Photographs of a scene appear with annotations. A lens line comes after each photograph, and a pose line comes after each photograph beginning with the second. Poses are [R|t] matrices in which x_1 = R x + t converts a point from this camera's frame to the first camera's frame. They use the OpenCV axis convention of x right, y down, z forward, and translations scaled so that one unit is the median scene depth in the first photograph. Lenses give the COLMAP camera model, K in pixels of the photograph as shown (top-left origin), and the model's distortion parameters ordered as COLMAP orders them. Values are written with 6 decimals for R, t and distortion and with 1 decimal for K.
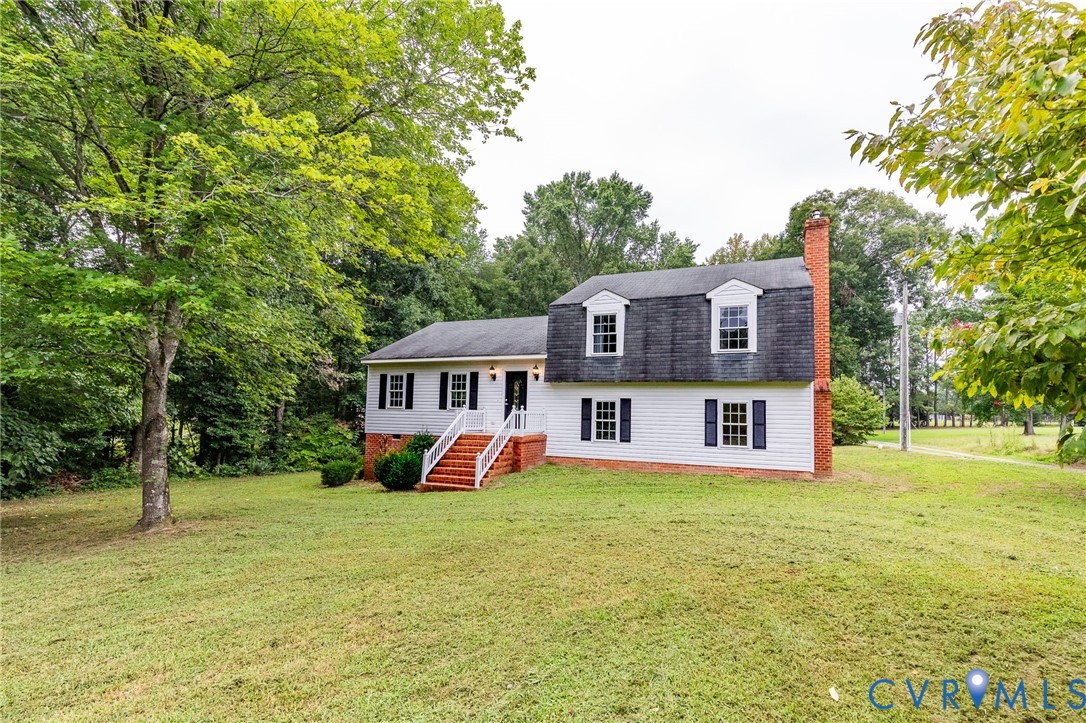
lens RADIAL K [[497.6, 0, 543.0], [0, 497.6, 361.5], [0, 0, 1]] dist [0.009286, -0.000079]
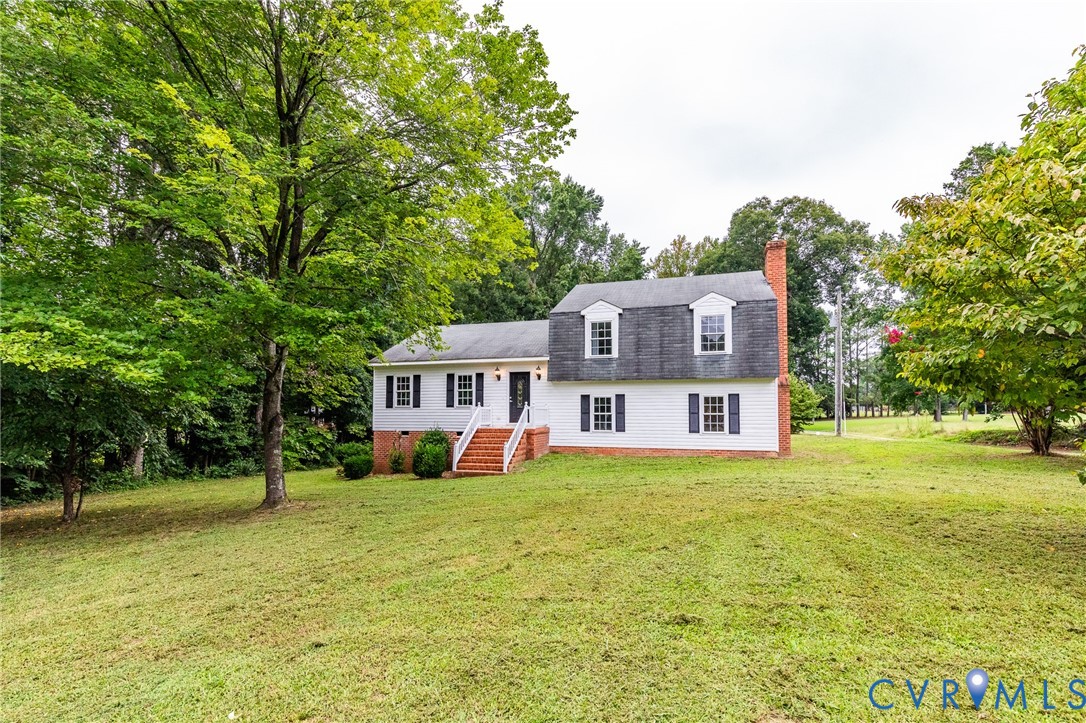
lens RADIAL K [[494.4, 0, 538.2], [0, 494.4, 368.3], [0, 0, 1]] dist [0.010035, -0.000611]
pose [[0.995641, -0.011903, 0.092509, -0.122096], [0.010397, 0.999806, 0.016746, -0.007065], [-0.092691, -0.015712, 0.995571, -0.121231]]
